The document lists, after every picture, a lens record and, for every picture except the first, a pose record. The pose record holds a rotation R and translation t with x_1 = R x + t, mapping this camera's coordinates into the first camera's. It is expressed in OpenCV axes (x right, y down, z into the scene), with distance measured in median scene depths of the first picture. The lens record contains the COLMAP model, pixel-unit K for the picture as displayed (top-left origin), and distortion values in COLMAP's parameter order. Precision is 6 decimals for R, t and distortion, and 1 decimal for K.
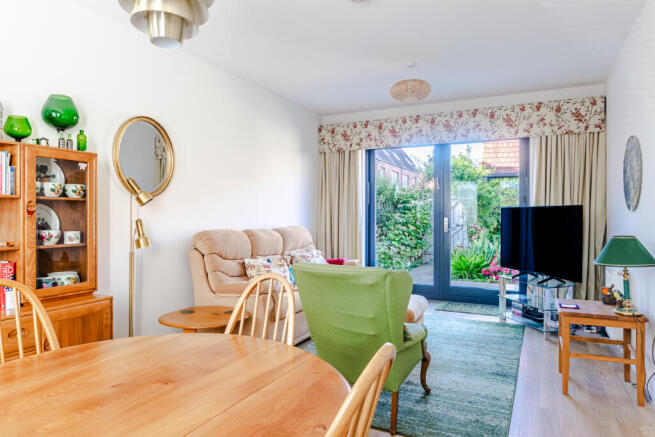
lens RADIAL K [[422.6, 0, 323.9], [0, 422.6, 219.5], [0, 0, 1]] dist [-0.008371, 0.004176]
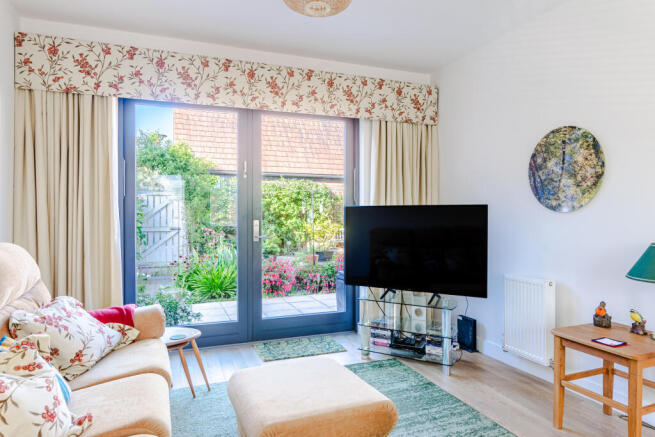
lens RADIAL K [[422.6, 0, 326.7], [0, 422.6, 216.4], [0, 0, 1]] dist [-0.008371, 0.004176]
pose [[0.663420, -0.001809, 0.748245, -0.170244], [0.008538, 0.999950, -0.005153, -0.006634], [-0.748198, 0.009807, 0.663403, 0.521570]]
